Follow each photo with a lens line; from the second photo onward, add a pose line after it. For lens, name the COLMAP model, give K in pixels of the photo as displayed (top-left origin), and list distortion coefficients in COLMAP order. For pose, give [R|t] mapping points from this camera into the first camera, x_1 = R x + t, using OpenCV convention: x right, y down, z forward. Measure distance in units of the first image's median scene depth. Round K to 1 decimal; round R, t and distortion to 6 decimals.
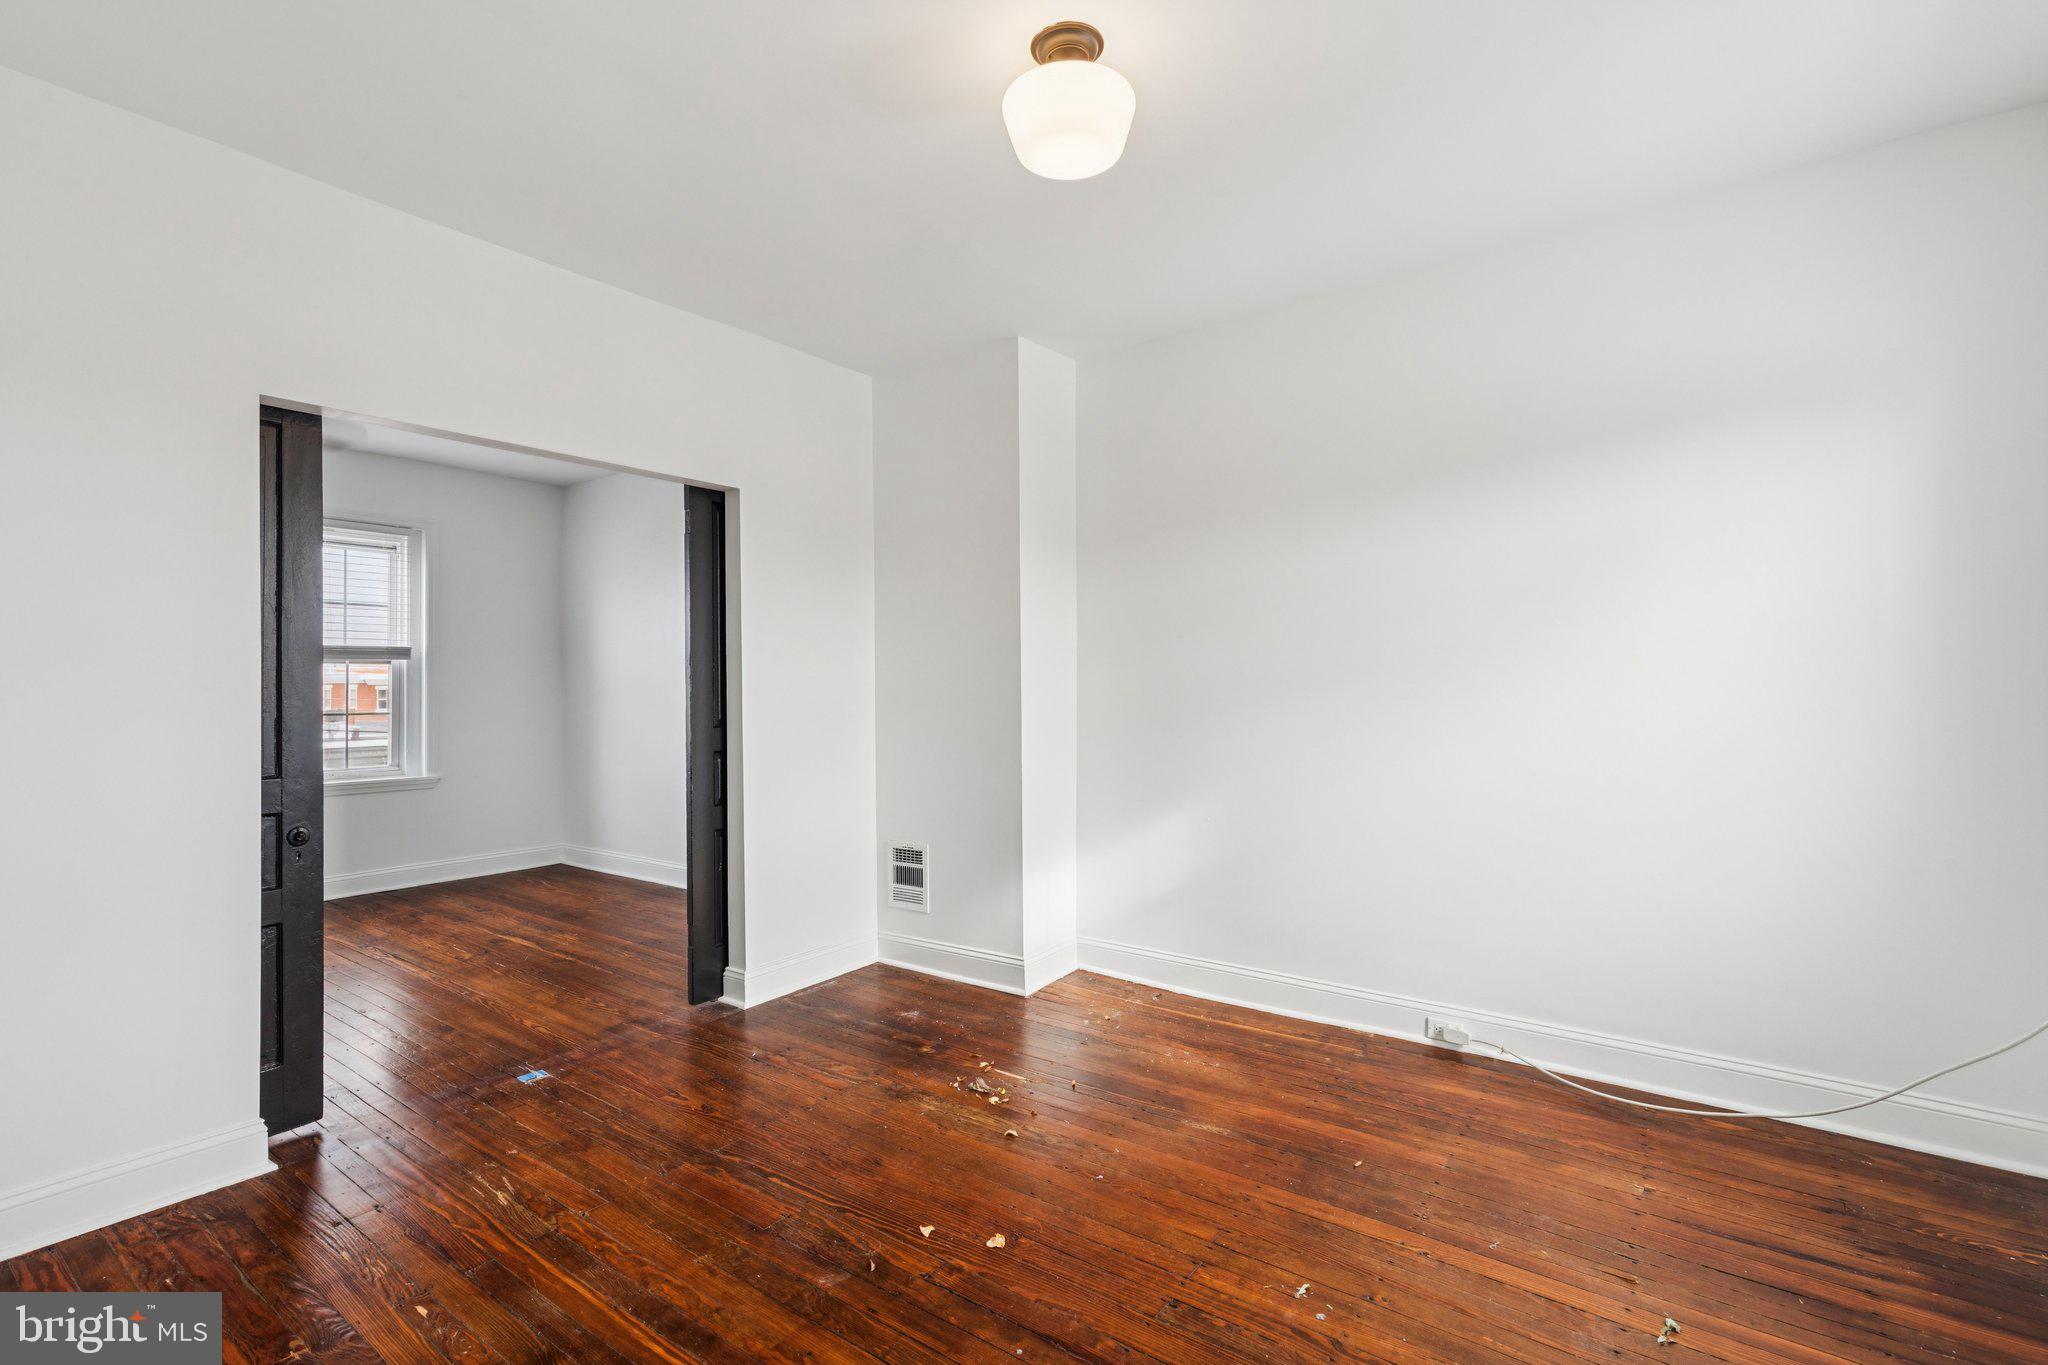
lens RADIAL K [[938.2, 0, 1040.8], [0, 938.2, 667.5], [0, 0, 1]] dist [0.006926, -0.000329]
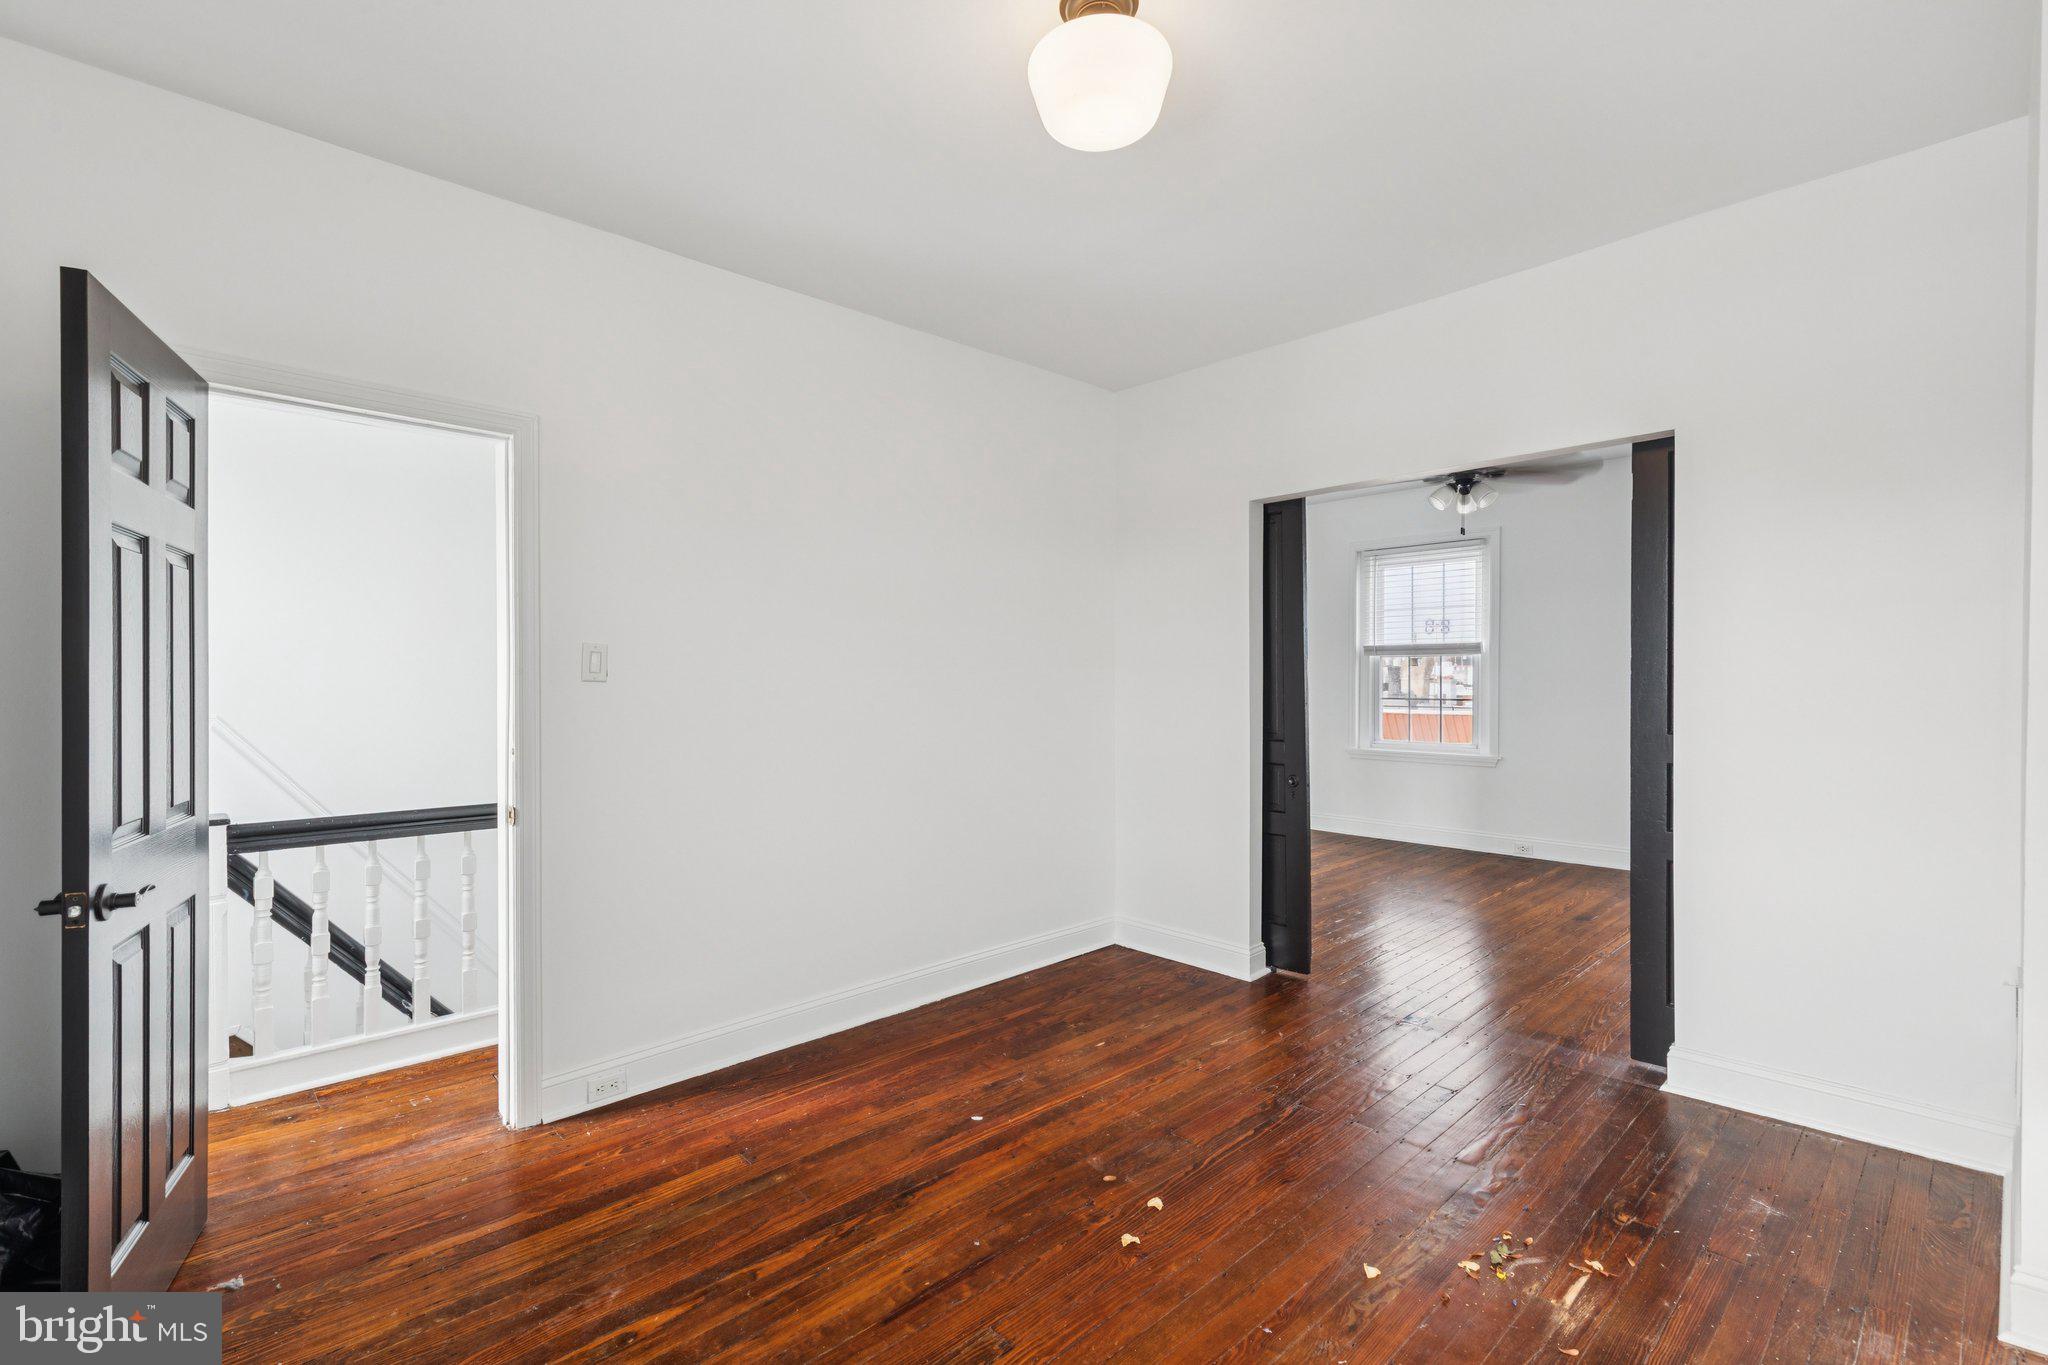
lens RADIAL K [[933.8, 0, 1024.0], [0, 933.8, 682.5], [0, 0, 1]] dist [-0.000300, -0.000205]
pose [[-0.169534, 0.016221, -0.985391, 0.828198], [0.021841, 0.999681, 0.012698, 0.001061], [0.985282, -0.019369, -0.169835, 0.939976]]
